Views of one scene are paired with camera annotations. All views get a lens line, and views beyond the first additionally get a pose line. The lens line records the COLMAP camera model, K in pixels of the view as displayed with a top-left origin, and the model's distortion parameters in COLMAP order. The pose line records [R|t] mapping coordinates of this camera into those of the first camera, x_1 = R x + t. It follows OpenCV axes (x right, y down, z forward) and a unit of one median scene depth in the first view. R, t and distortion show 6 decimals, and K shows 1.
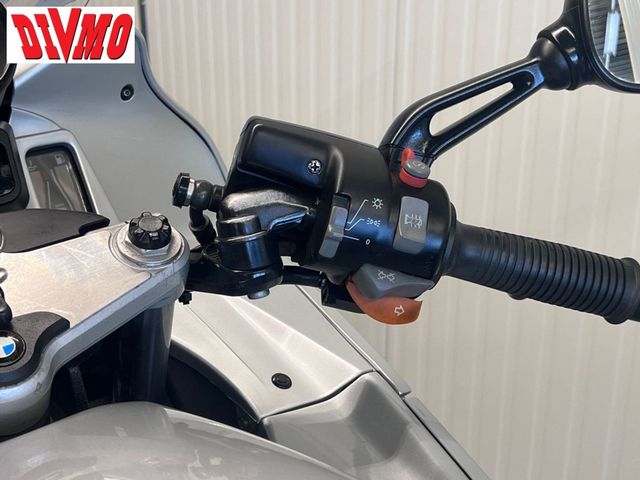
lens RADIAL K [[962.8, 0, 317.7], [0, 962.8, 242.4], [0, 0, 1]] dist [0.160492, 0.000000]
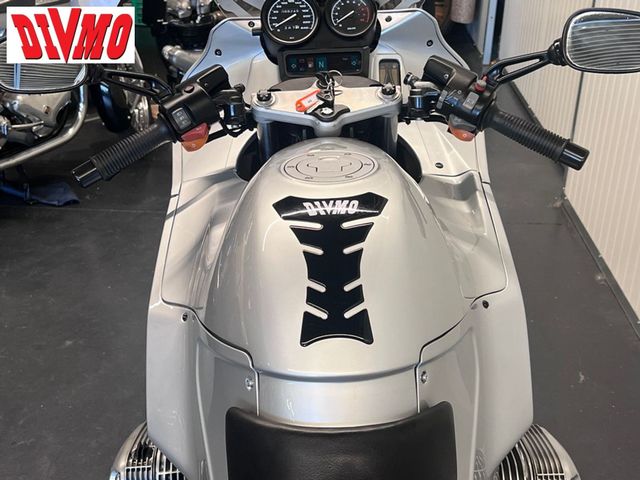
lens RADIAL K [[886.7, 0, 320.7], [0, 886.7, 238.2], [0, 0, 1]] dist [0.133752, 0.000000]
pose [[0.829041, 0.260602, -0.494750, 1.051396], [-0.231788, 0.965328, 0.120070, 0.140288], [0.508886, 0.015134, 0.860701, -1.343015]]
